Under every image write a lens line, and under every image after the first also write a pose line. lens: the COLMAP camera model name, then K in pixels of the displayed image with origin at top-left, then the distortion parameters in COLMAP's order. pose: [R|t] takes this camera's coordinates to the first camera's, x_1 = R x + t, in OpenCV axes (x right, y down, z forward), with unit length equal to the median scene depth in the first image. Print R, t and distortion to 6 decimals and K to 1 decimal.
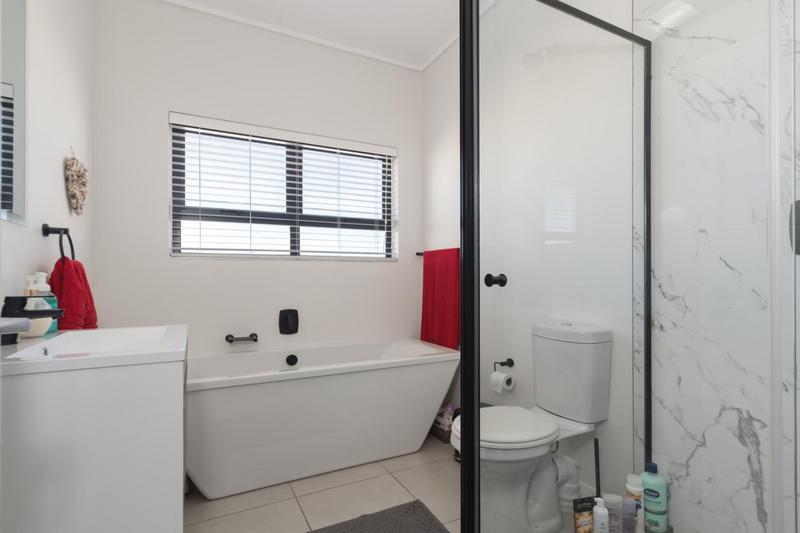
lens RADIAL K [[387.4, 0, 400.0], [0, 387.4, 266.5], [0, 0, 1]] dist [-0.002147, -0.000246]
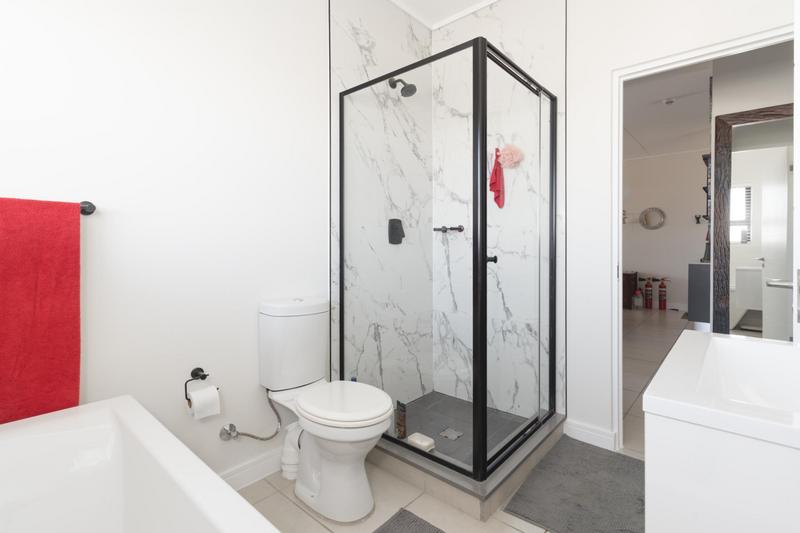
lens RADIAL K [[384.8, 0, 399.2], [0, 384.8, 249.2], [0, 0, 1]] dist [-0.000635, -0.000050]
pose [[-0.365364, 0.002775, 0.930860, -0.873037], [-0.011089, 0.999912, -0.007334, 0.014893], [-0.930799, -0.013002, -0.365301, 1.482626]]
